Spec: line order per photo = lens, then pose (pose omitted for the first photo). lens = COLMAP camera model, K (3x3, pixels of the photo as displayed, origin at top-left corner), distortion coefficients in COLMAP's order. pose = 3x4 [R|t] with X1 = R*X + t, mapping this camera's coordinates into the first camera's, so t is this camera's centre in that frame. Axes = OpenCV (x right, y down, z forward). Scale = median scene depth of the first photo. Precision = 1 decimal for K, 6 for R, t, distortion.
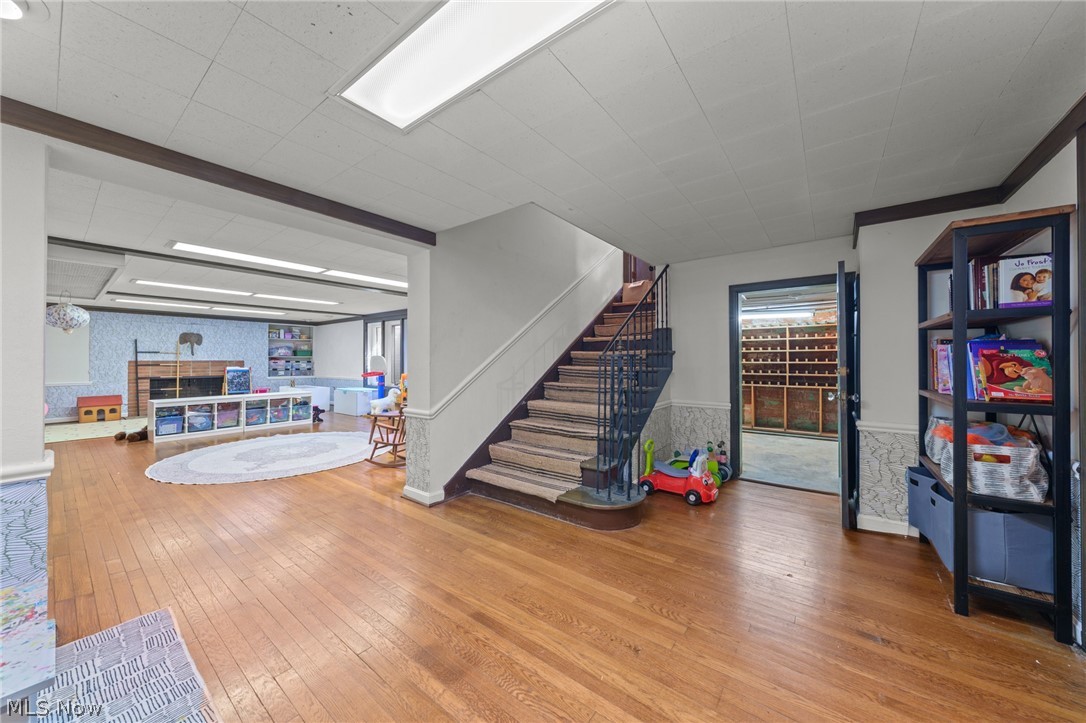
lens RADIAL K [[368.1, 0, 540.3], [0, 368.1, 358.6], [0, 0, 1]] dist [-0.000001, -0.000154]
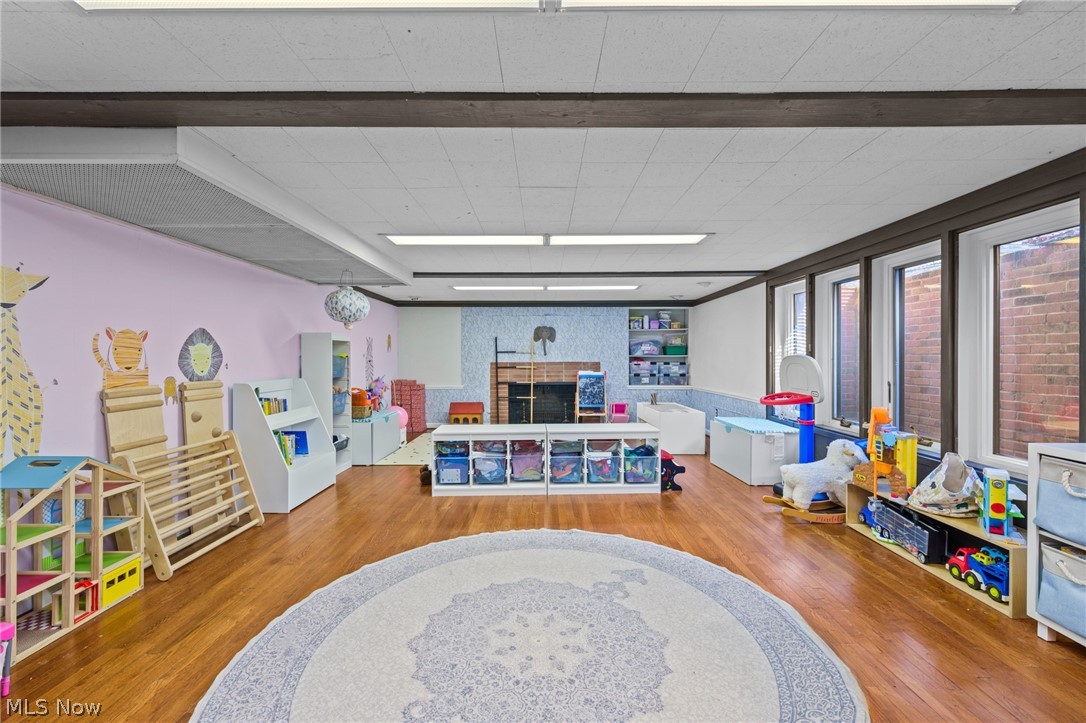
lens RADIAL K [[452.4, 0, 540.6], [0, 452.4, 357.0], [0, 0, 1]] dist [-0.000413, -0.000075]
pose [[0.603074, 0.000379, -0.797685, -0.198943], [0.004494, 0.999982, 0.003873, -0.009606], [0.797673, -0.005920, 0.603061, 0.435371]]
